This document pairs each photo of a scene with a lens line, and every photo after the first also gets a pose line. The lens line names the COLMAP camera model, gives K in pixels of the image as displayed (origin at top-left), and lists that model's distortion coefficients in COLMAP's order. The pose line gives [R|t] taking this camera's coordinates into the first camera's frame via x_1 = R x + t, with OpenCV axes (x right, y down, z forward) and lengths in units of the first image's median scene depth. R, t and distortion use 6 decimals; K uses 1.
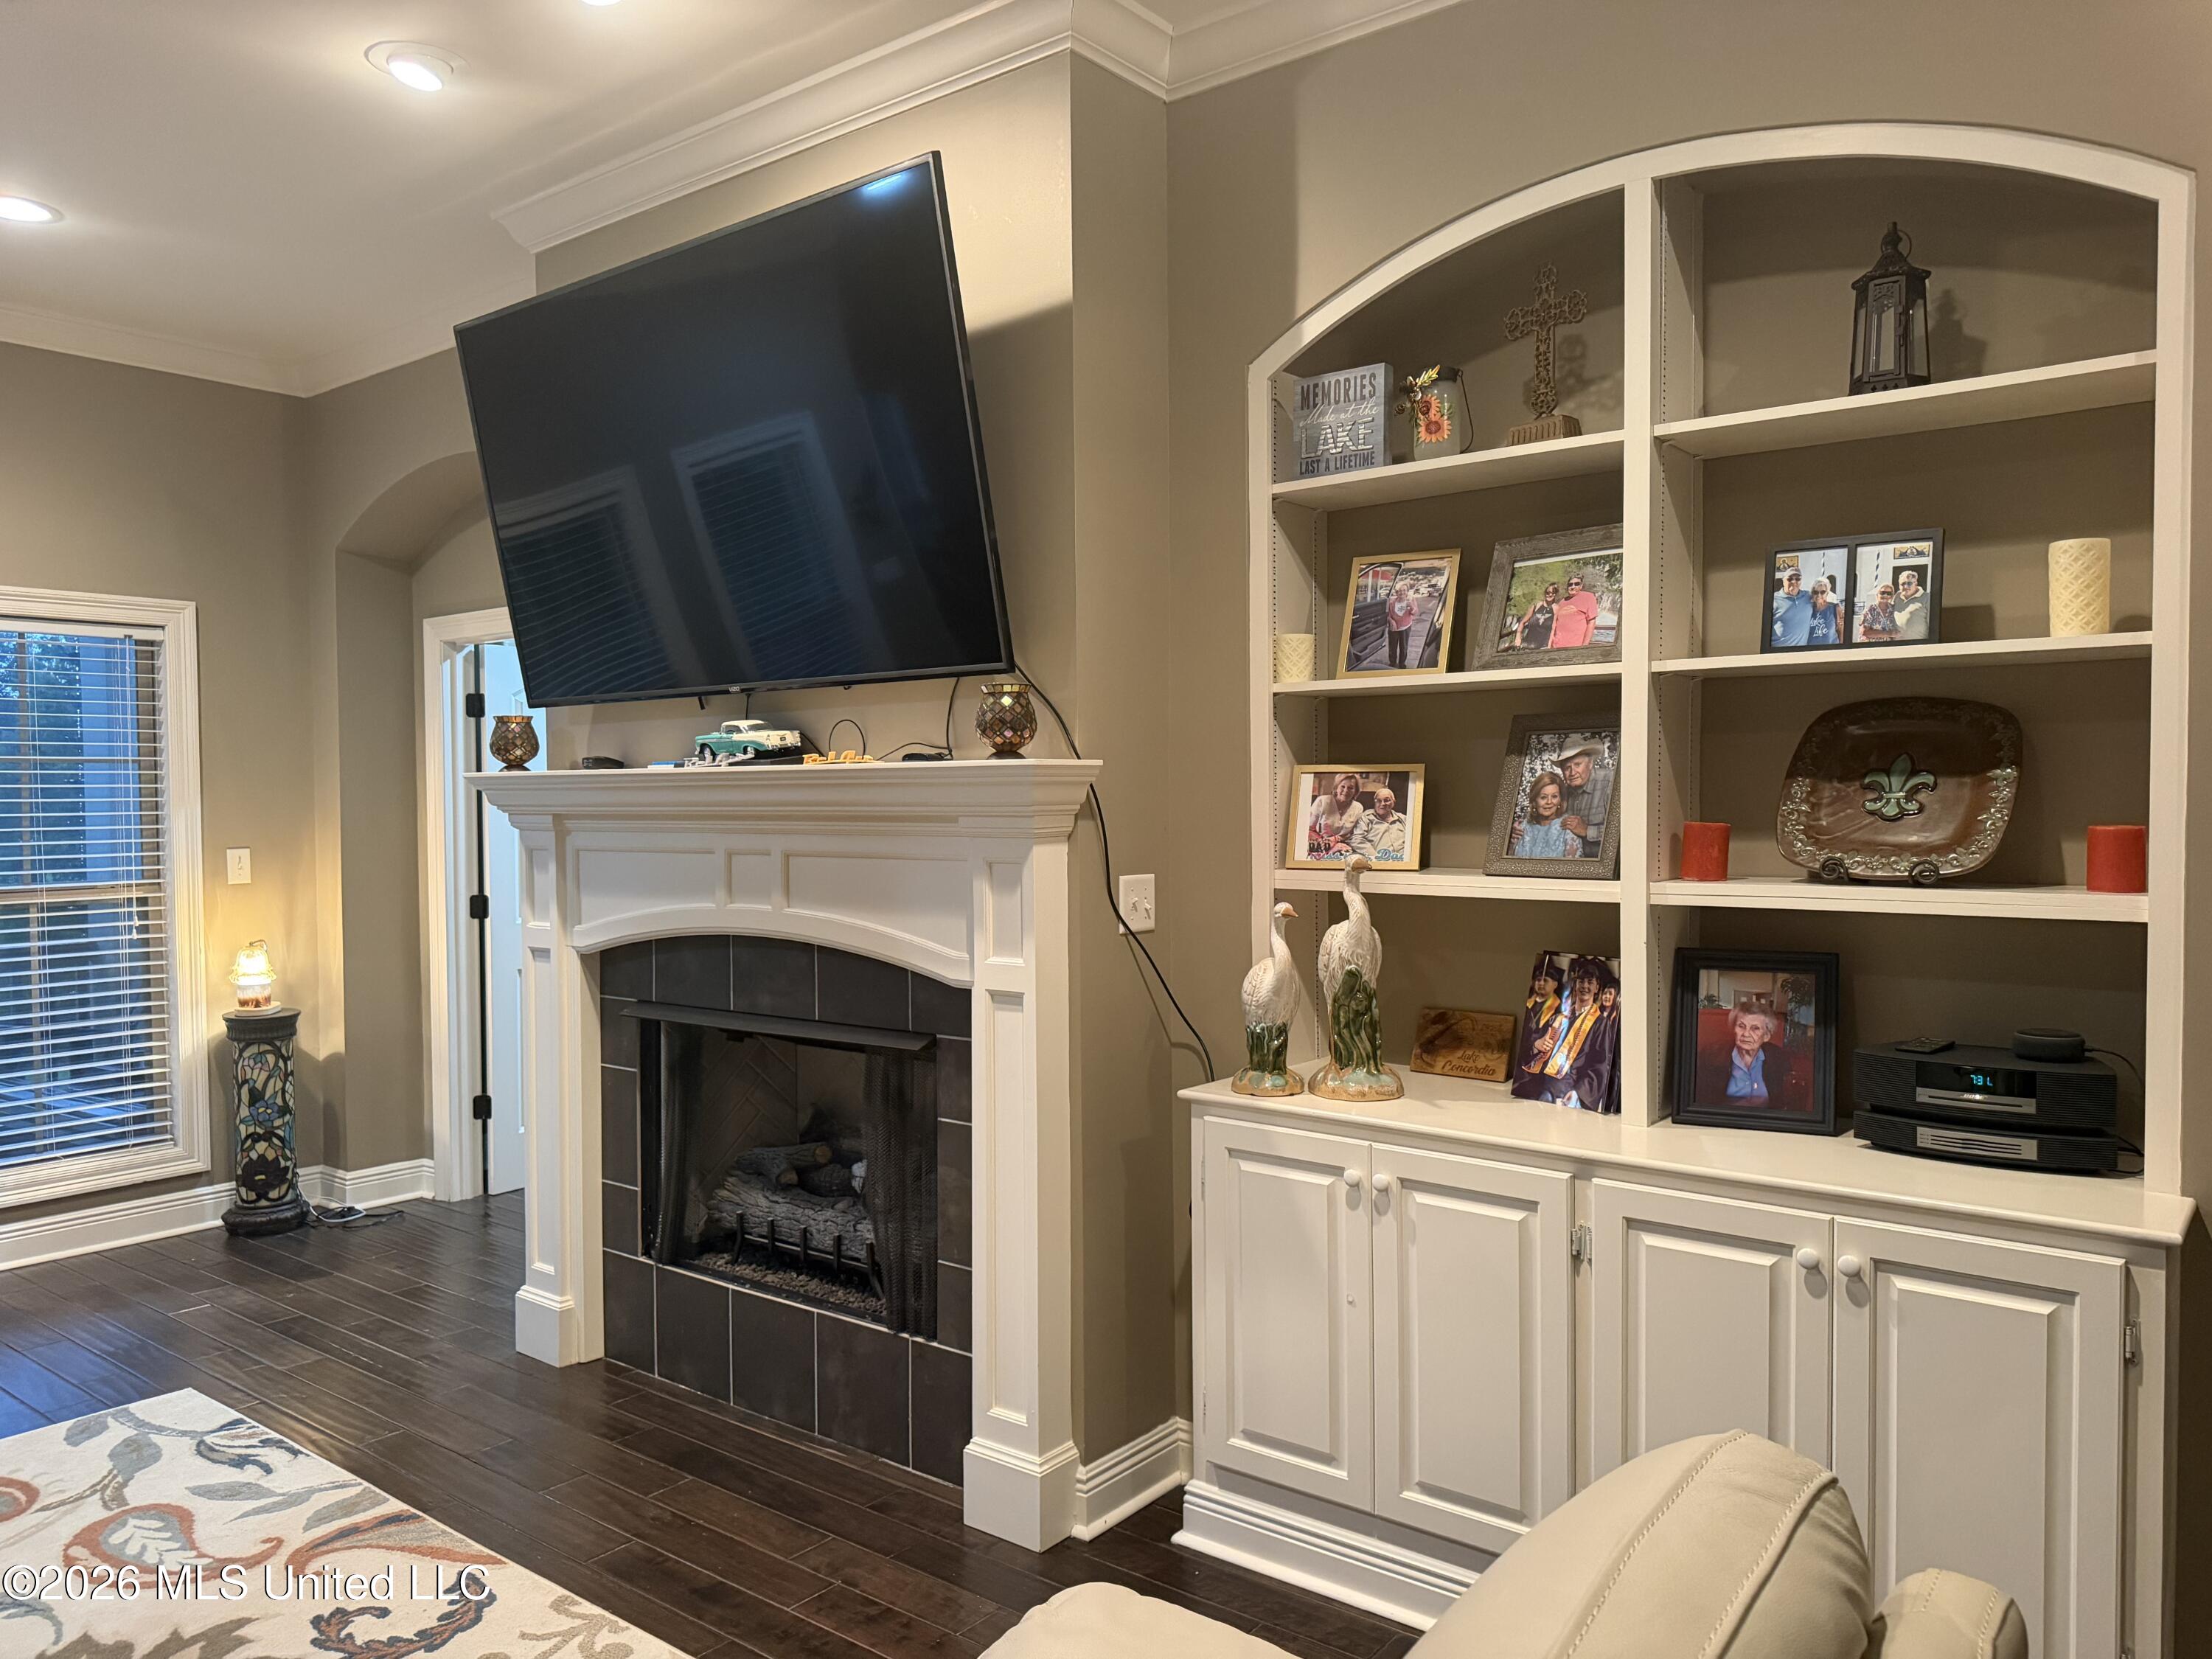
lens RADIAL K [[1564.9, 0, 1106.0], [0, 1564.9, 829.5], [0, 0, 1]] dist [0.040789, -0.031877]
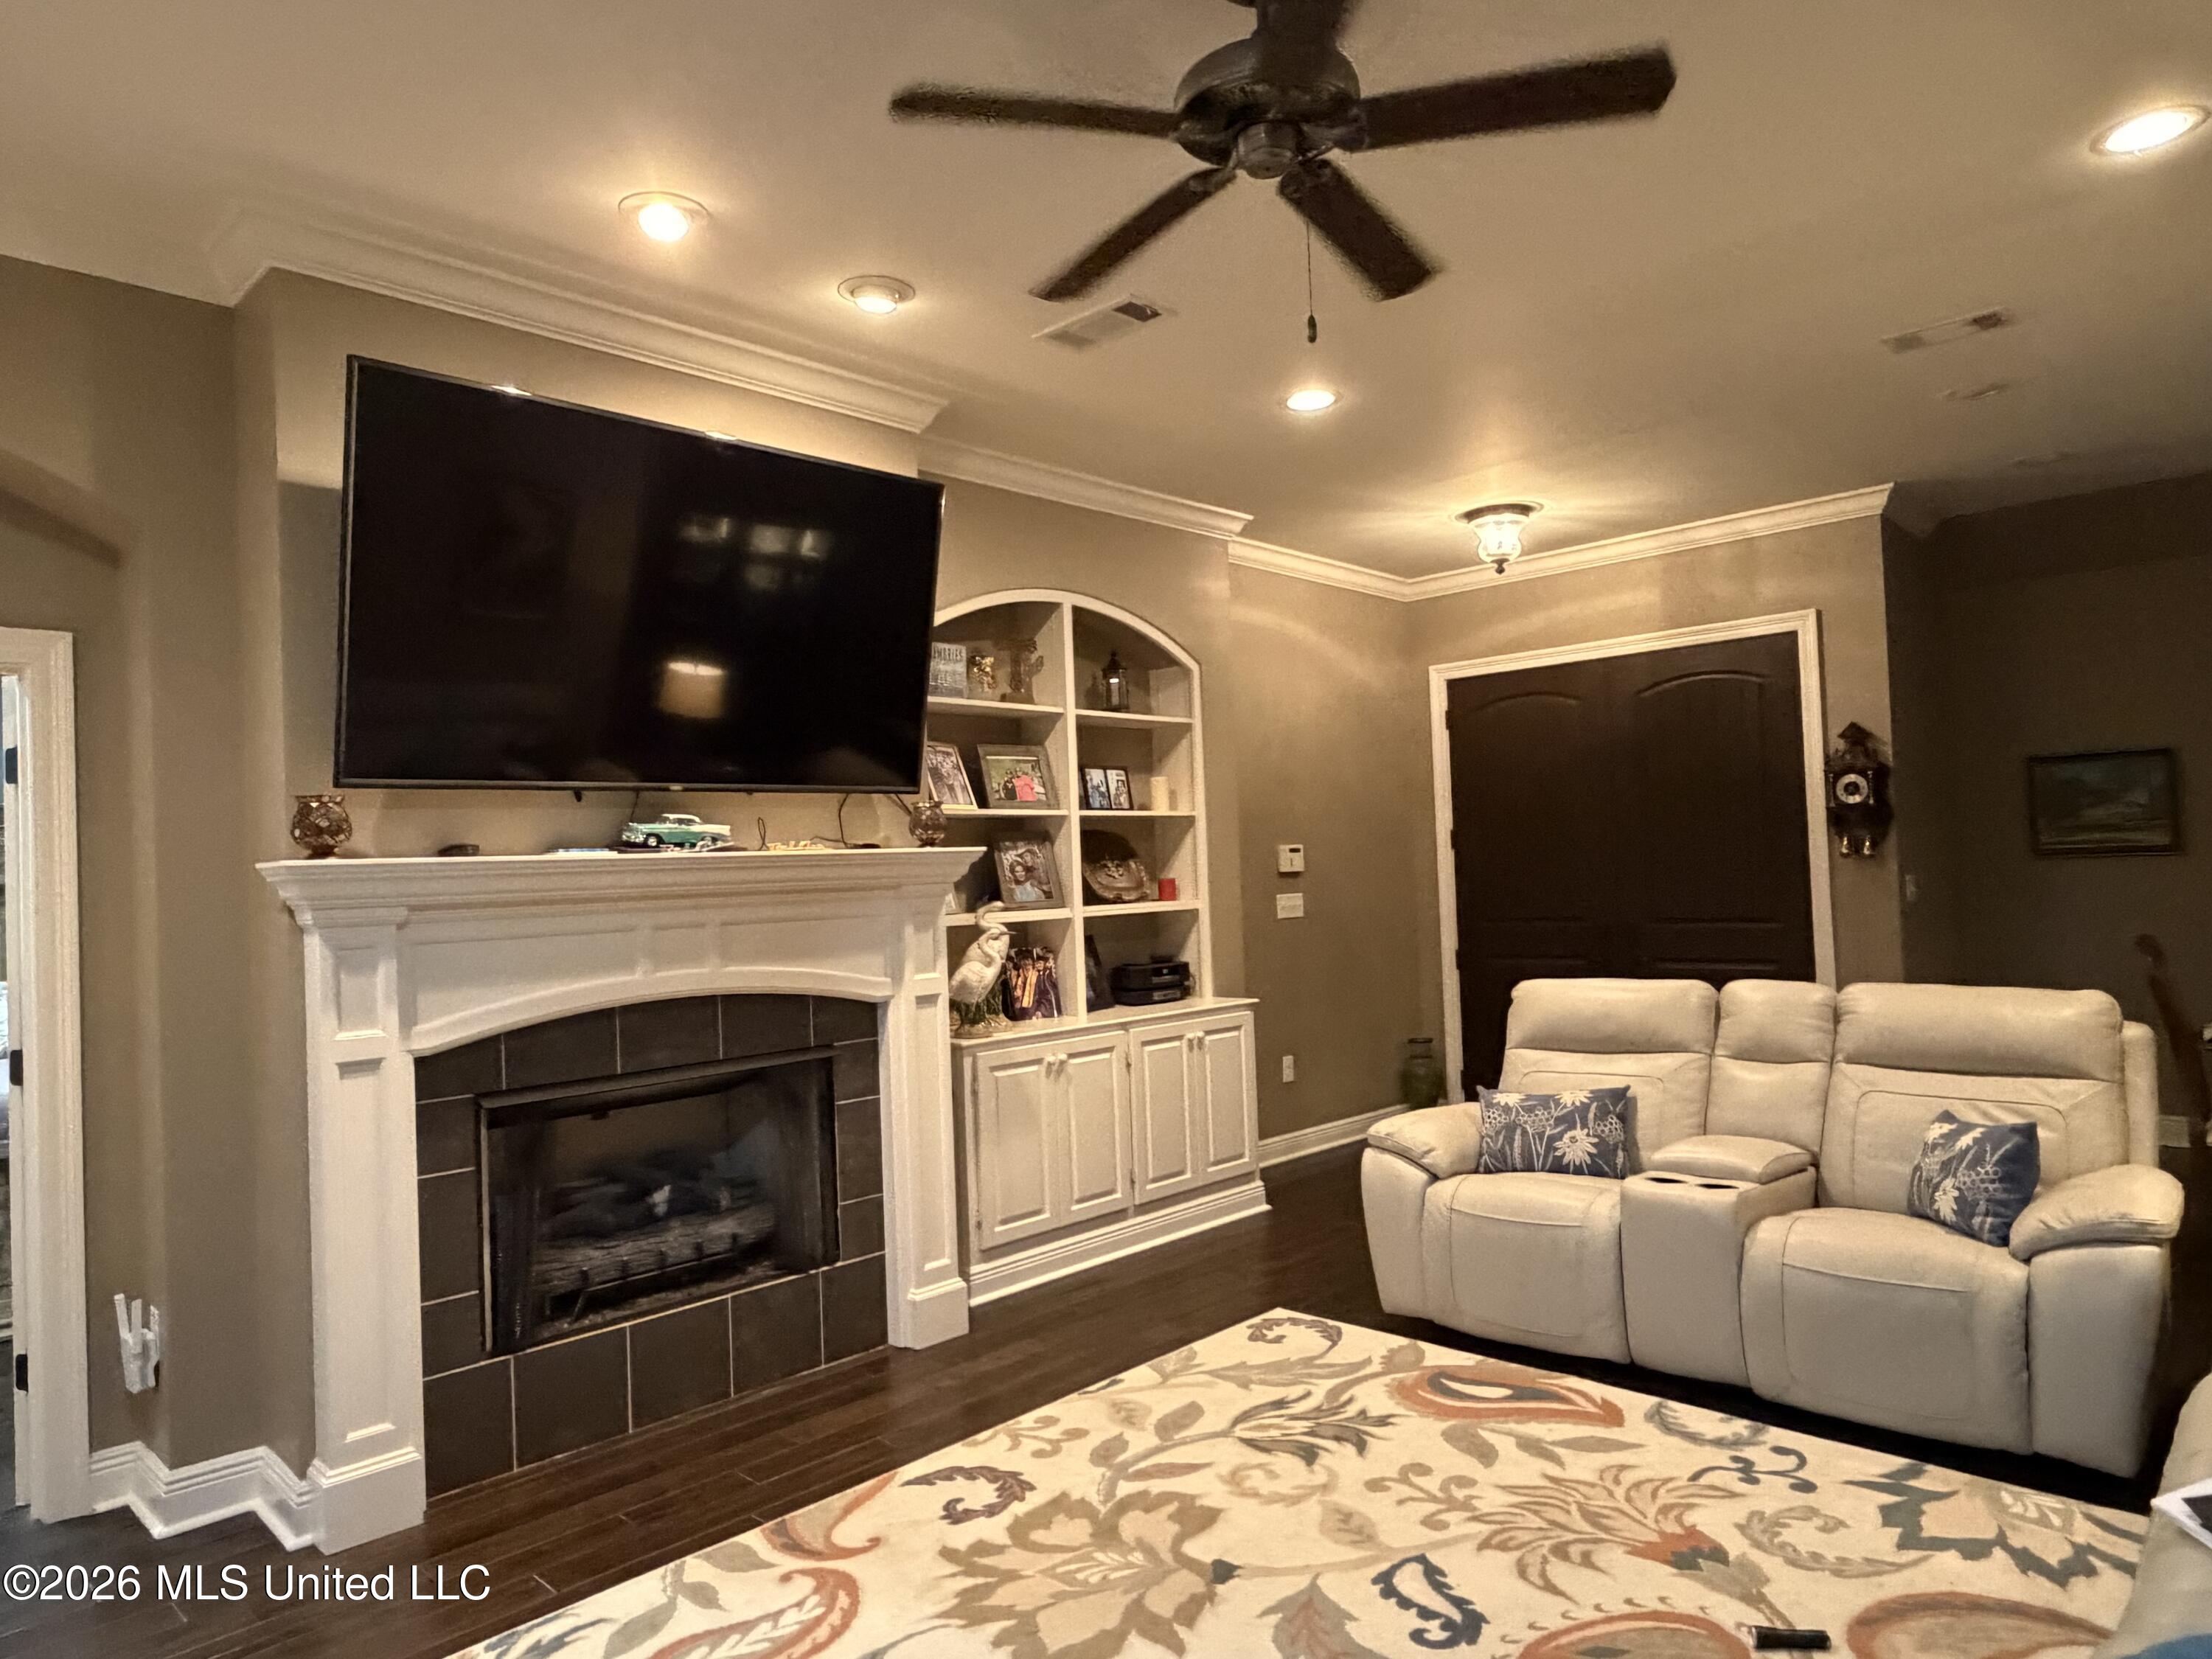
lens RADIAL K [[1374.1, 0, 1115.6], [0, 1374.1, 833.2], [0, 0, 1]] dist [-0.003387, 0.000726]
pose [[0.093202, 0.031174, 0.995159, -1.368630], [0.059076, 0.997576, -0.036783, 0.002232], [-0.993893, 0.062218, 0.091134, 0.640898]]
